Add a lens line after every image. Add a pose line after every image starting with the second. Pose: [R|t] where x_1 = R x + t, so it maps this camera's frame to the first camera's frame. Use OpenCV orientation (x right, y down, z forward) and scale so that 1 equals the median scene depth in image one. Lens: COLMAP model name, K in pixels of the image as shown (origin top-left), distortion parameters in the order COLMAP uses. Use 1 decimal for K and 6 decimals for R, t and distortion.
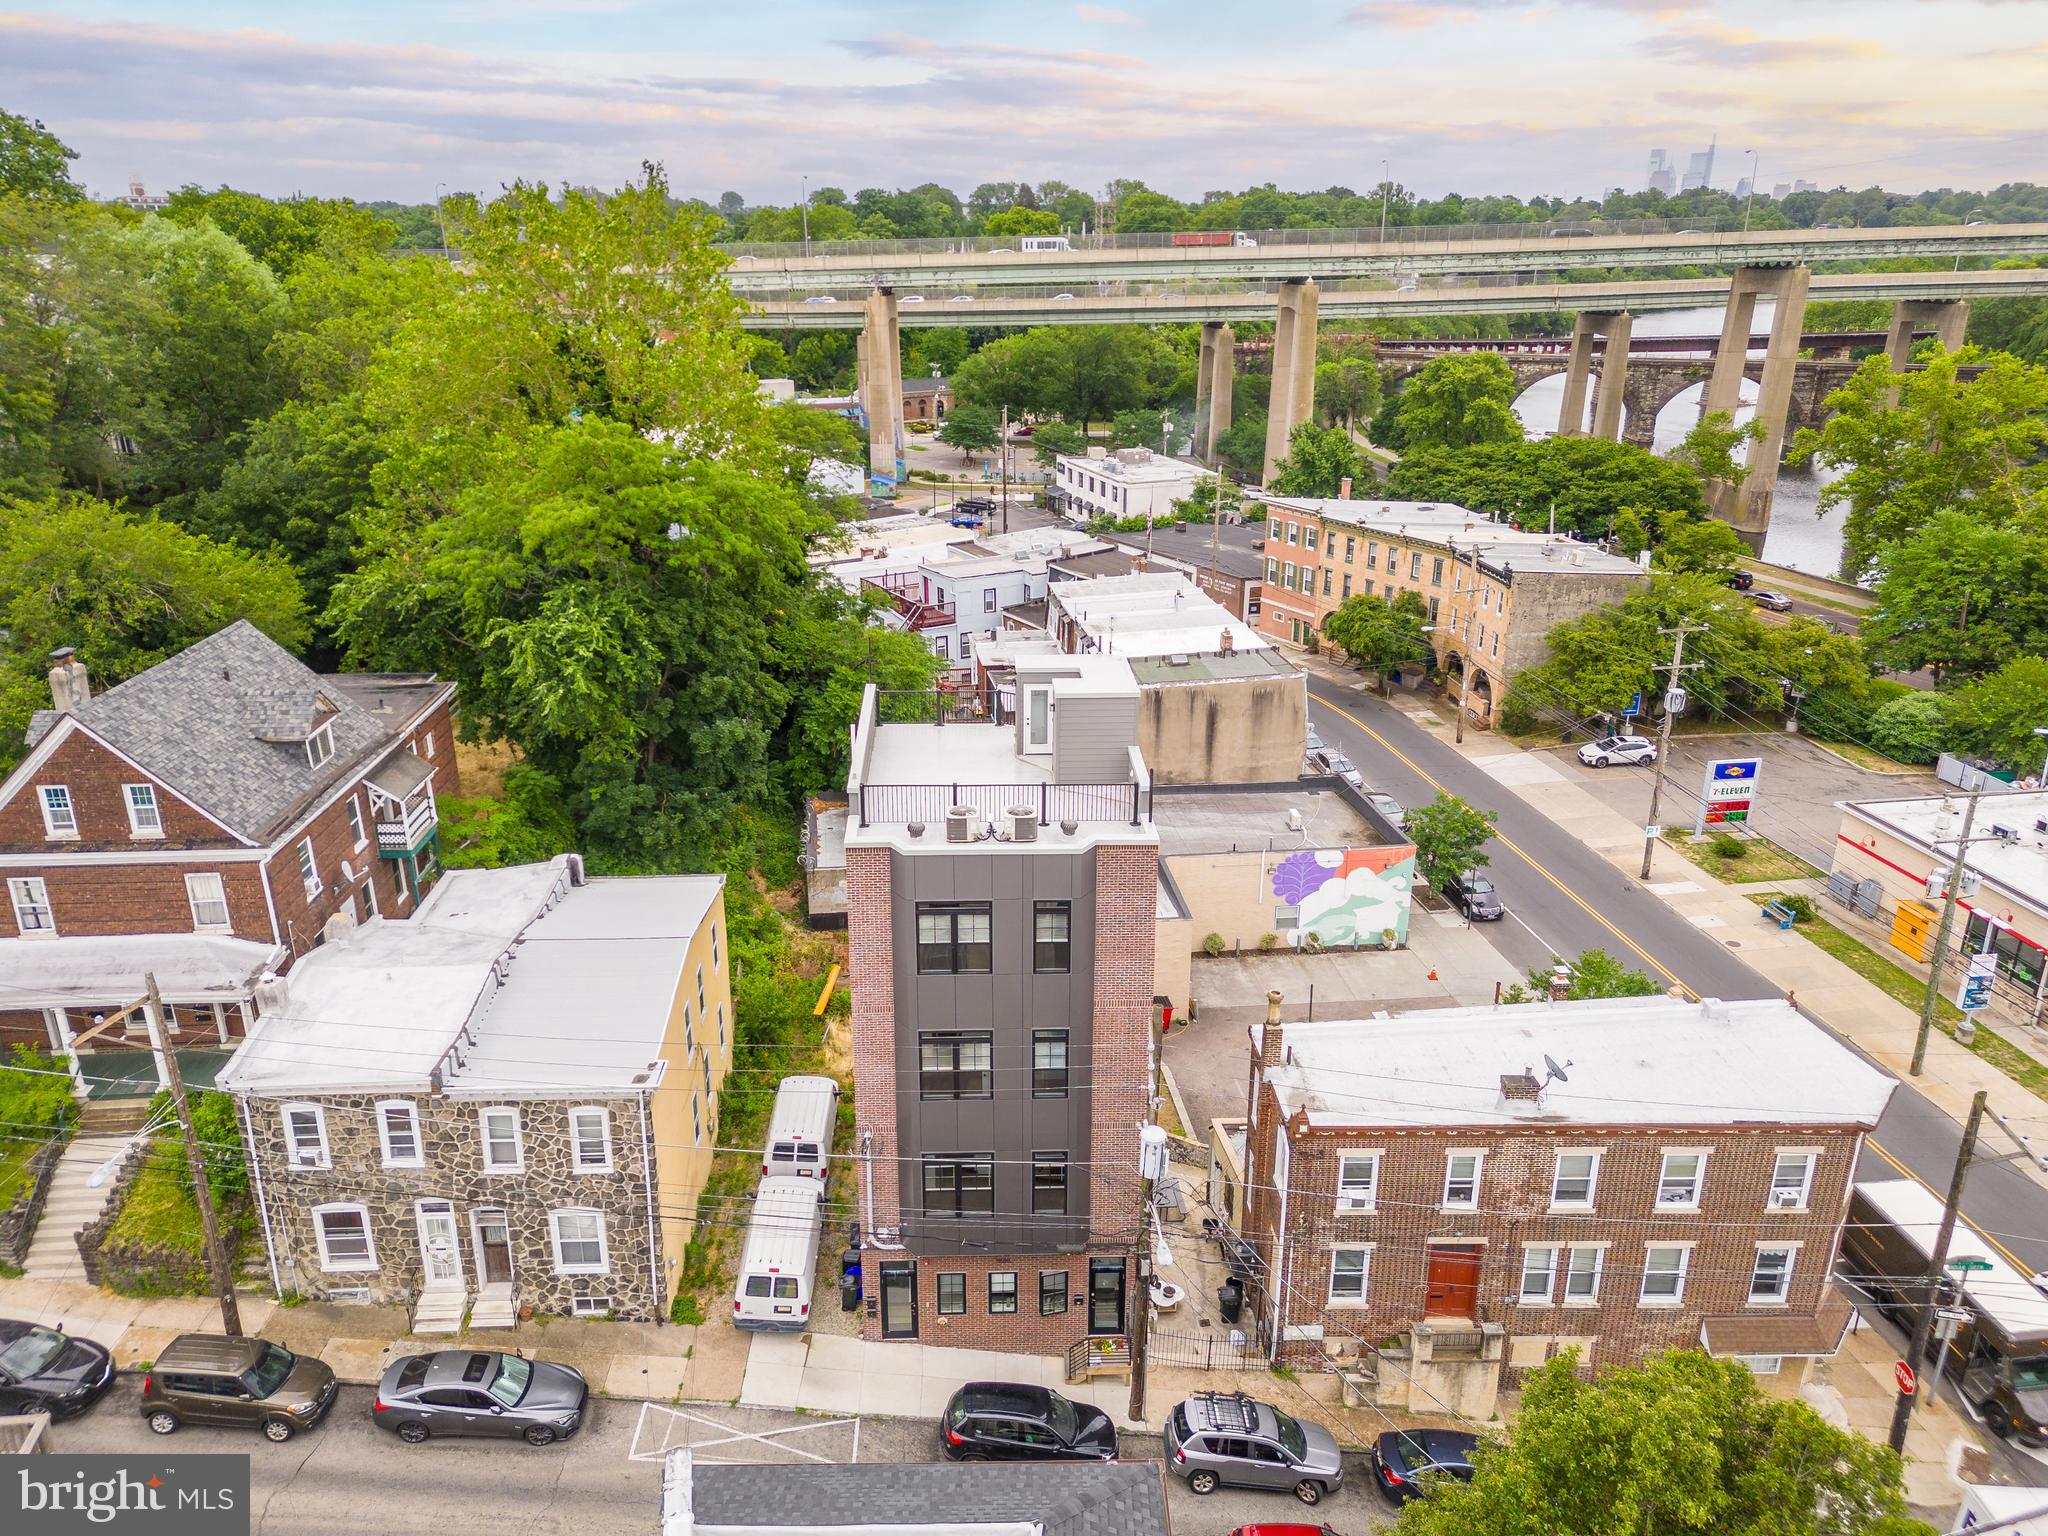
lens RADIAL K [[1433.2, 0, 1028.0], [0, 1433.2, 782.1], [0, 0, 1]] dist [0.089598, -0.070849]
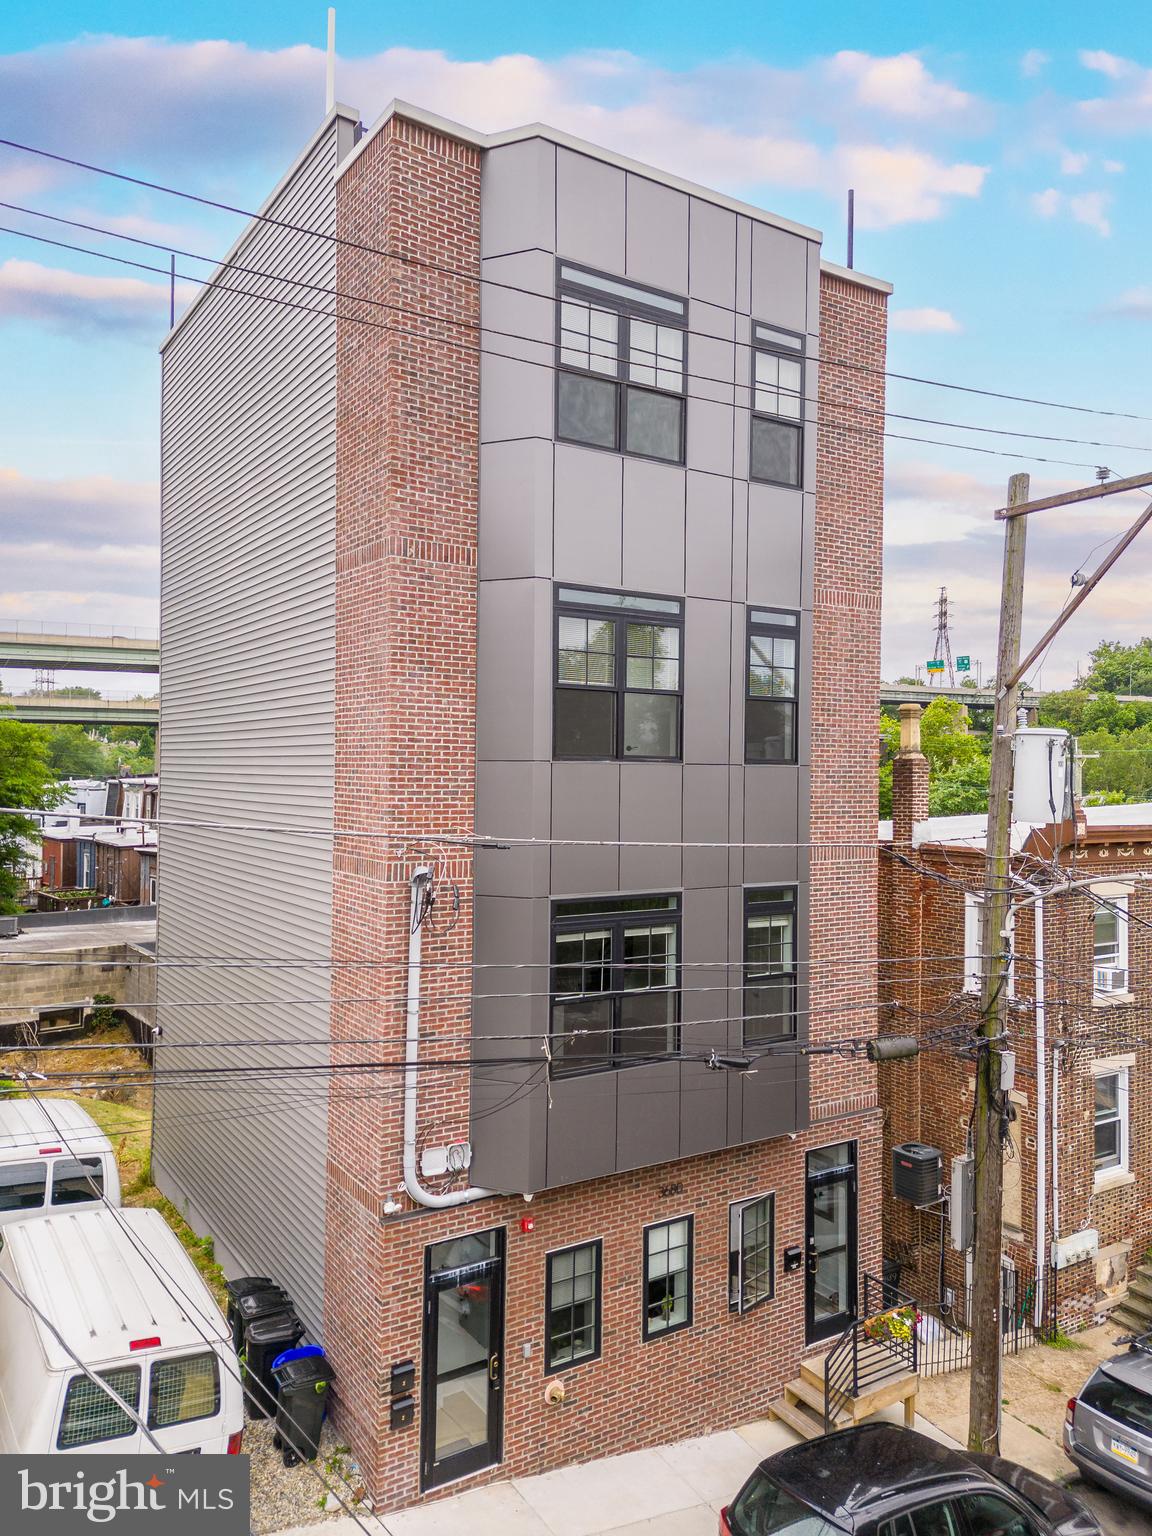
lens RADIAL K [[1068.8, 0, 582.0], [0, 1068.8, 780.1], [0, 0, 1]] dist [0.090399, -0.059114]
pose [[0.856904, 0.005245, 0.515449, -0.132155], [0.174465, 0.937983, -0.299583, 0.182685], [-0.485054, 0.346642, 0.802846, 0.410634]]
